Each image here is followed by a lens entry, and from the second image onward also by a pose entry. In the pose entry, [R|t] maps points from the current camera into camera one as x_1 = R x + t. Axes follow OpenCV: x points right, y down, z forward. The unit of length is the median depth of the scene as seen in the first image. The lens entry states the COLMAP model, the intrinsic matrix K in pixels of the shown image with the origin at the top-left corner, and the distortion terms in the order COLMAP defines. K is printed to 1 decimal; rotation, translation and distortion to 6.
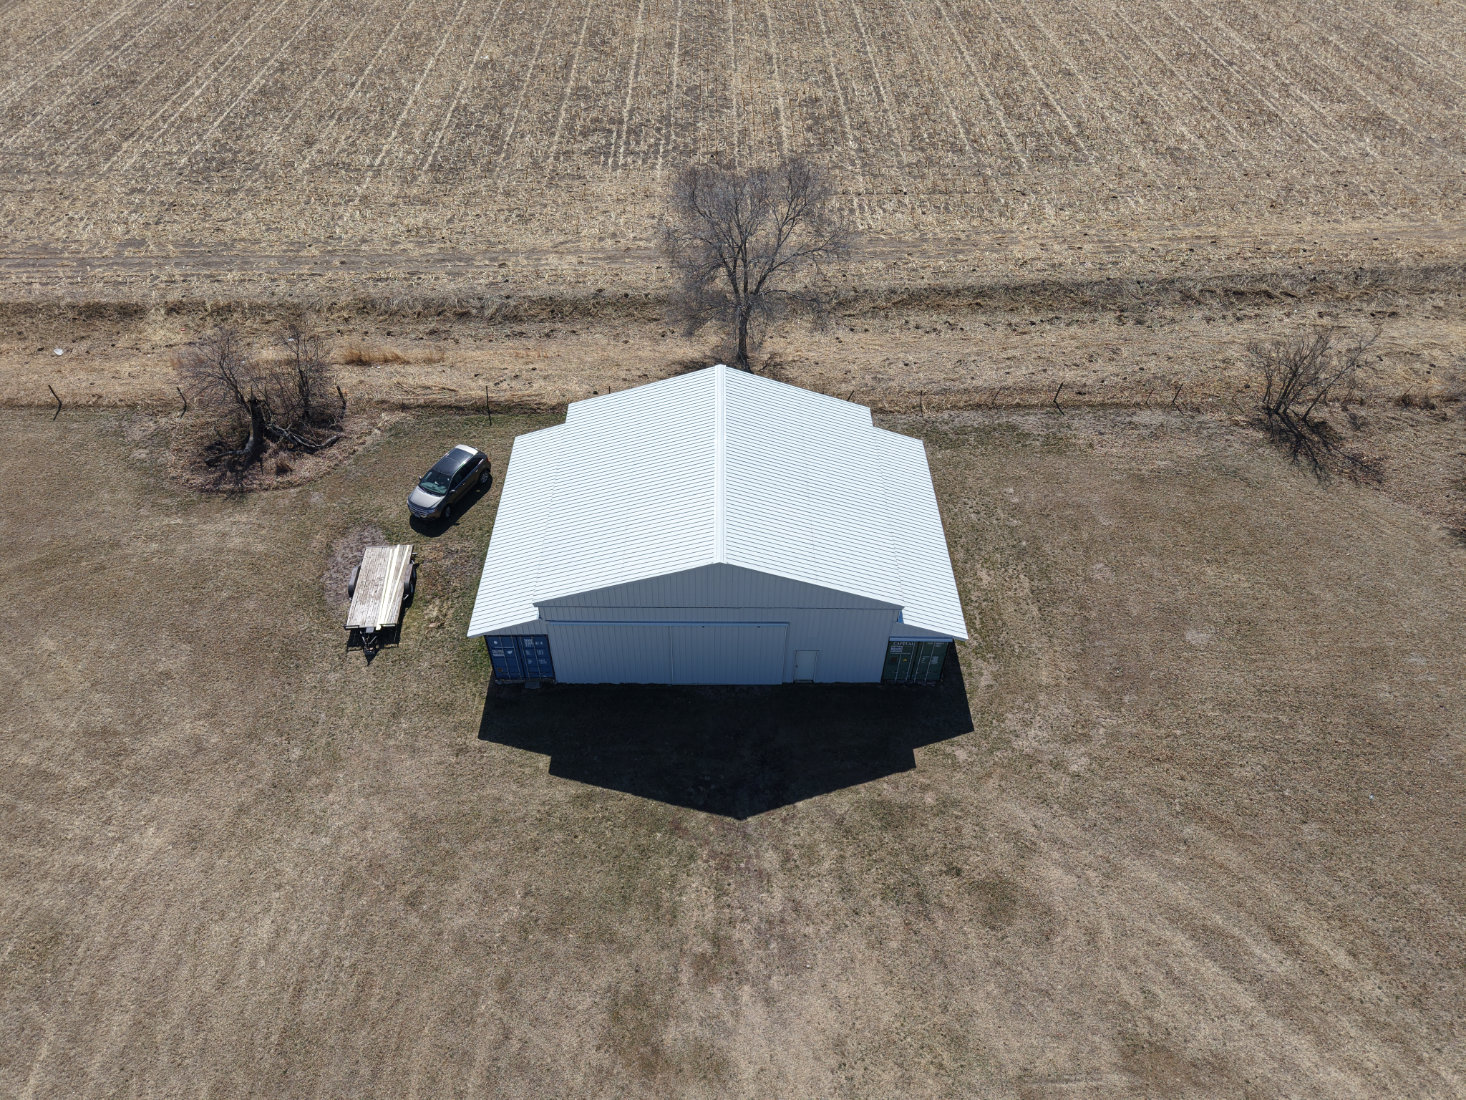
lens RADIAL K [[1001.9, 0, 740.0], [0, 1001.9, 496.4], [0, 0, 1]] dist [-0.002460, -0.005921]
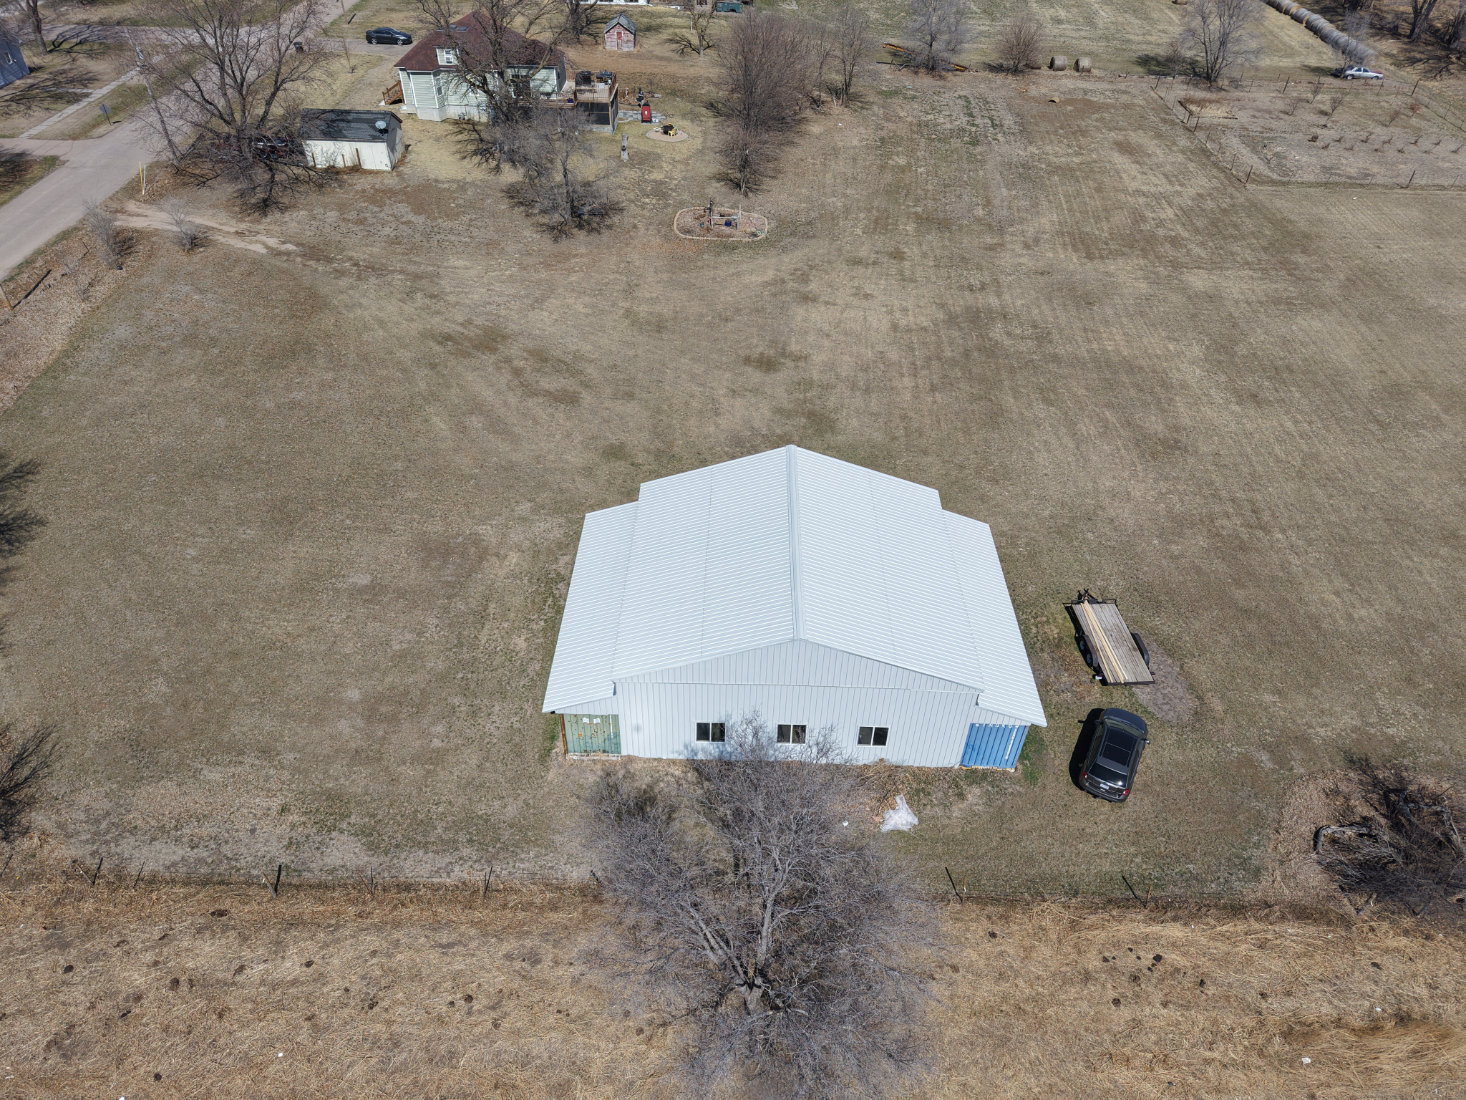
lens RADIAL K [[983.4, 0, 733.0], [0, 983.4, 550.0], [0, 0, 1]] dist [0.024801, -0.022242]
pose [[-0.999053, -0.042898, 0.007232, 0.027343], [0.001678, 0.128128, 0.991756, -0.881352], [-0.043471, 0.990829, -0.127935, 0.989786]]
